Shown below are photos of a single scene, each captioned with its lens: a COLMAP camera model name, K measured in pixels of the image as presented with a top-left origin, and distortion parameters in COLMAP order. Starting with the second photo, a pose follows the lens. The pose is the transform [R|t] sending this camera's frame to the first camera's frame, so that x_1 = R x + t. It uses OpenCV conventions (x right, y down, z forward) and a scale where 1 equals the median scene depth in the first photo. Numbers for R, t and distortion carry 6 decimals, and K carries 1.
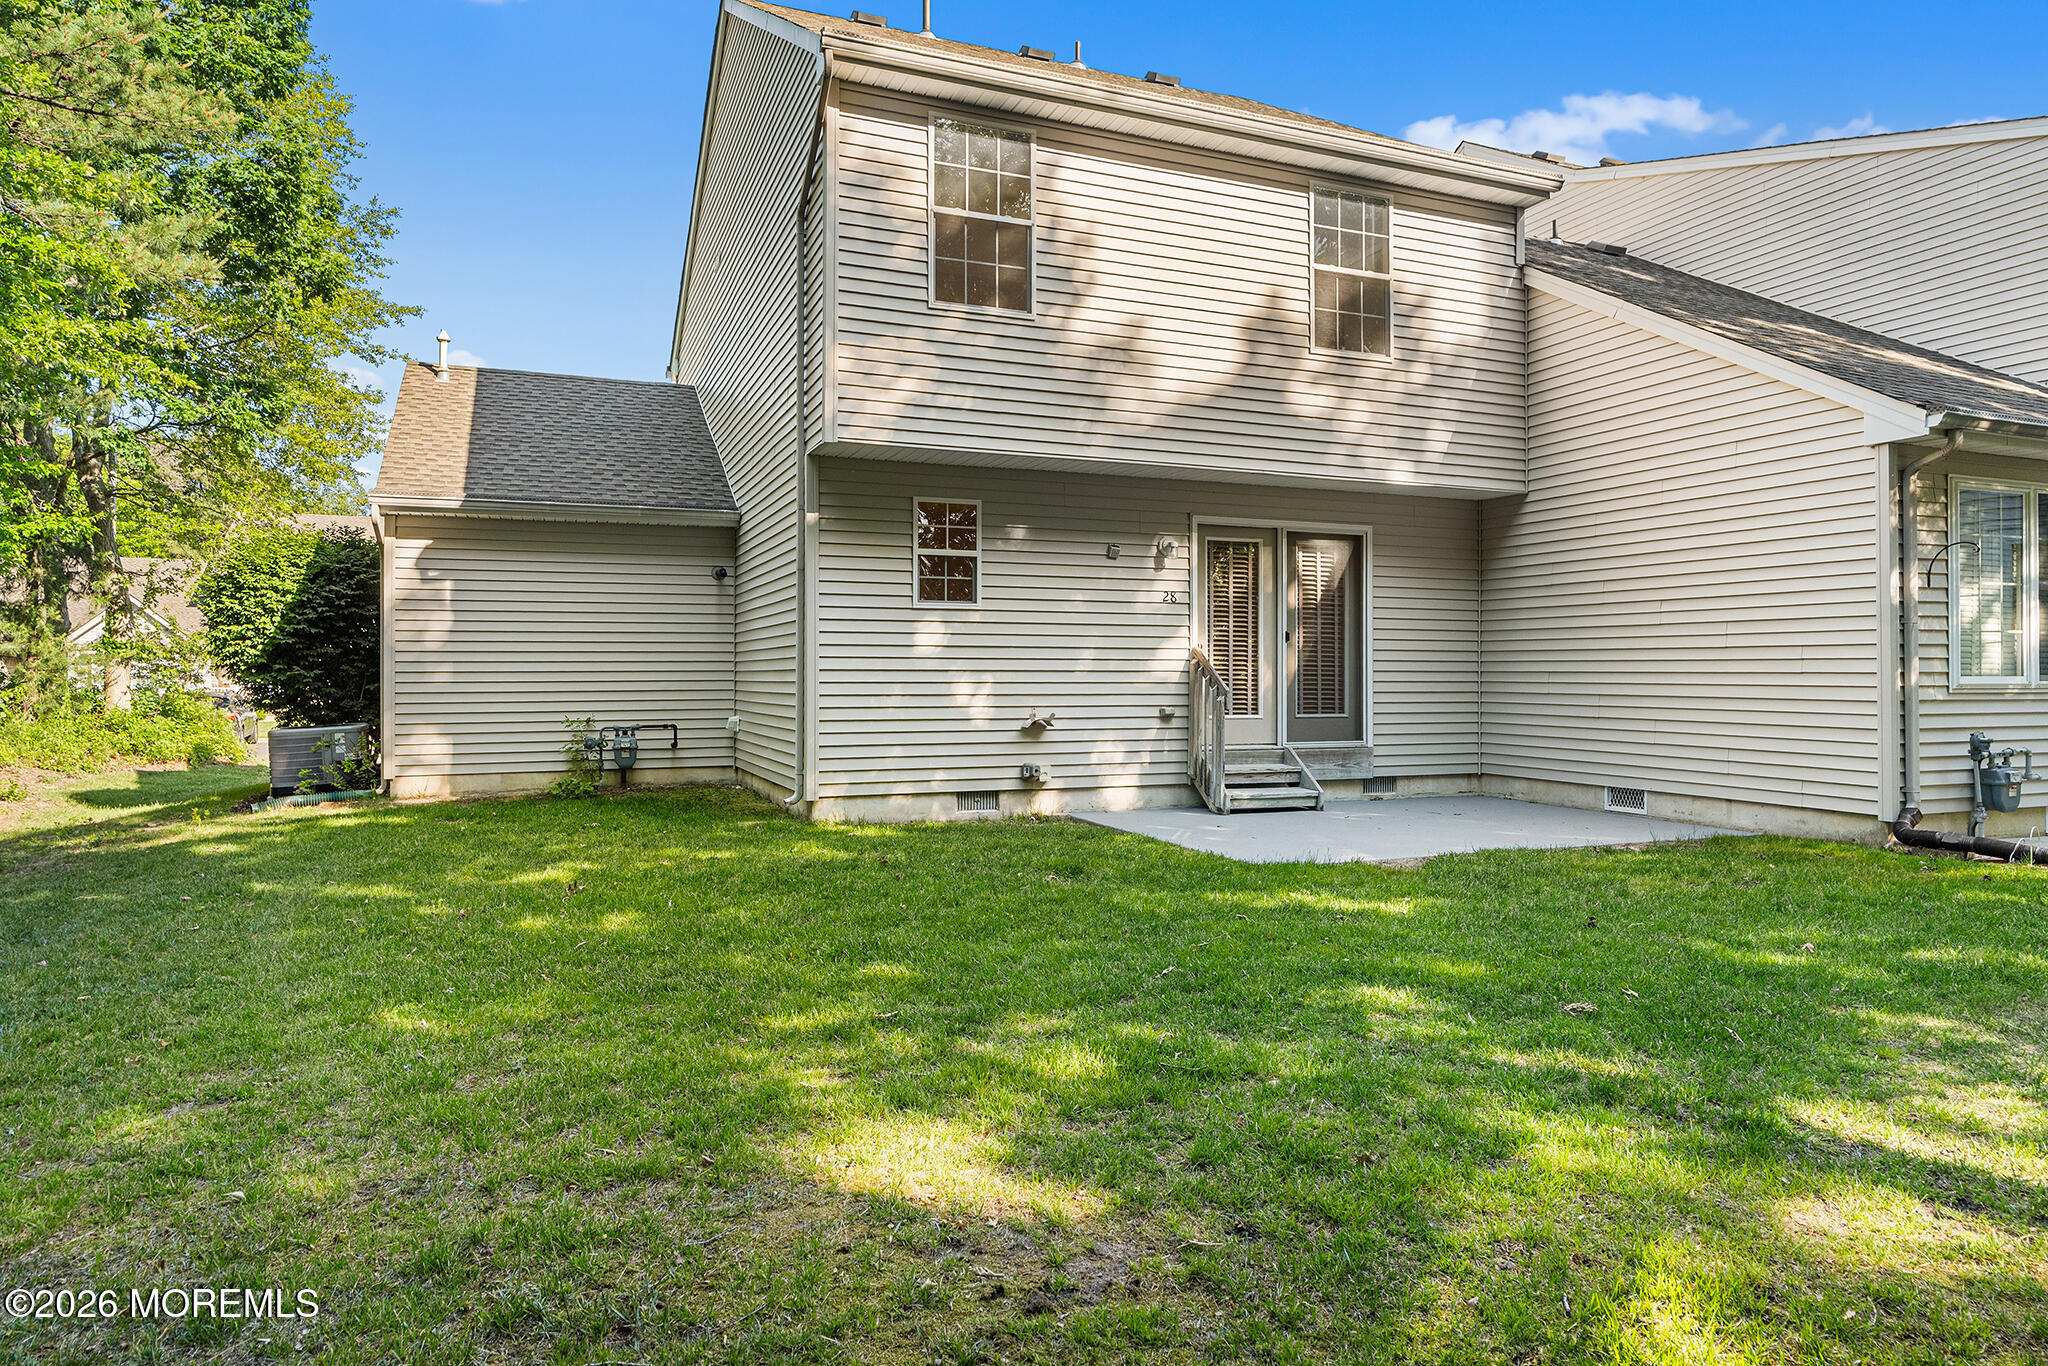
lens RADIAL K [[1233.8, 0, 1024.0], [0, 1233.8, 683.0], [0, 0, 1]] dist [-0.006099, -0.000320]
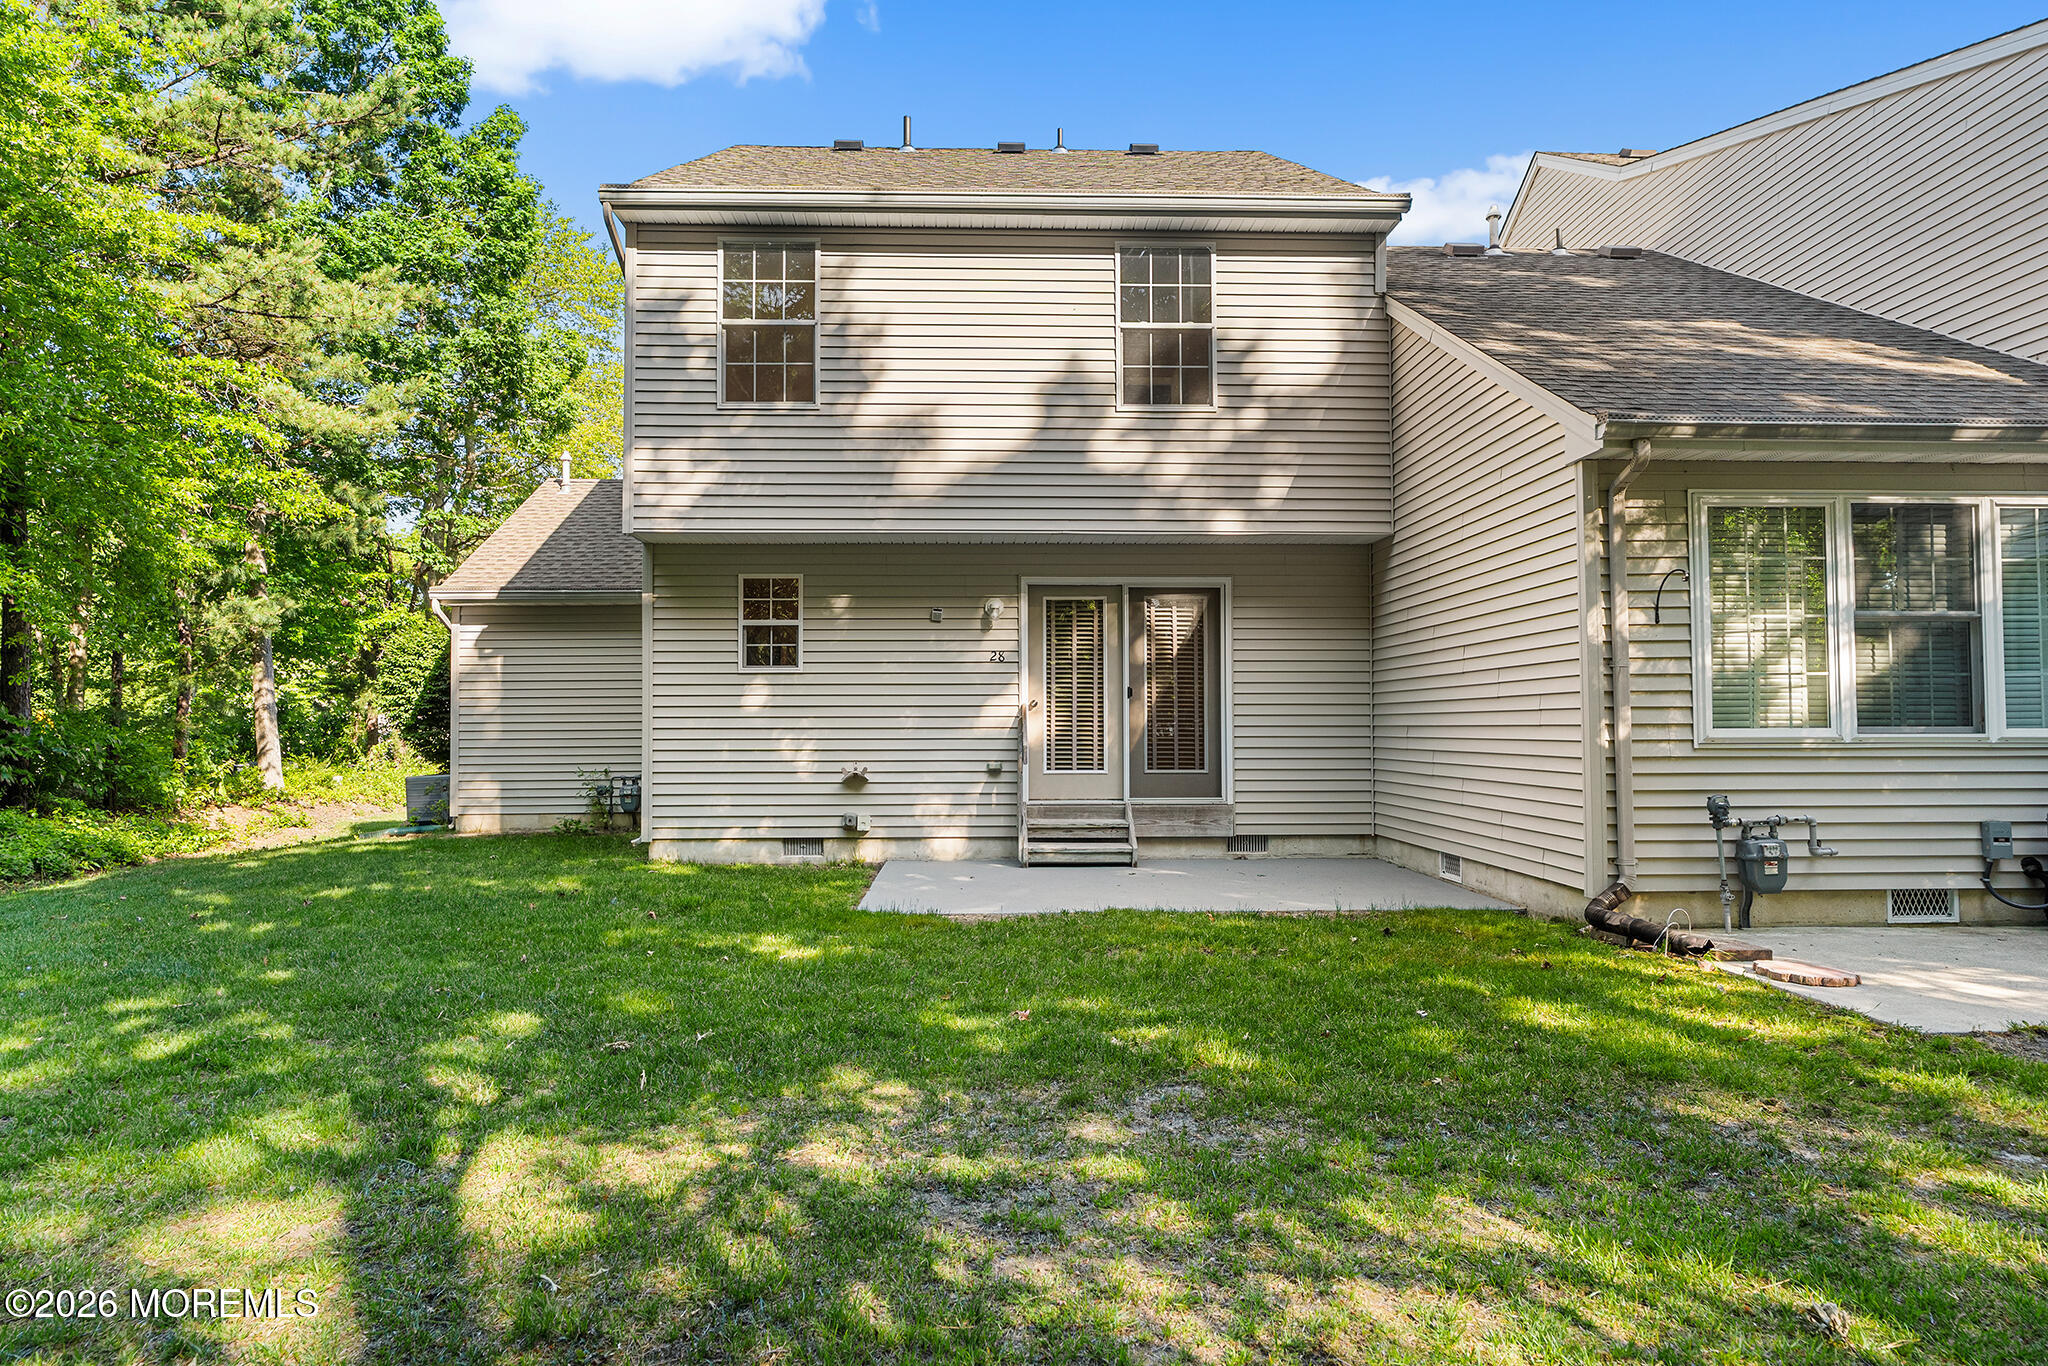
lens RADIAL K [[1194.0, 0, 1019.7], [0, 1194.0, 705.0], [0, 0, 1]] dist [-0.003961, -0.000349]
pose [[0.938917, -0.012165, -0.343928, 0.490915], [0.002252, 0.999571, -0.029208, 0.000914], [0.344136, 0.026649, 0.938542, 0.062722]]
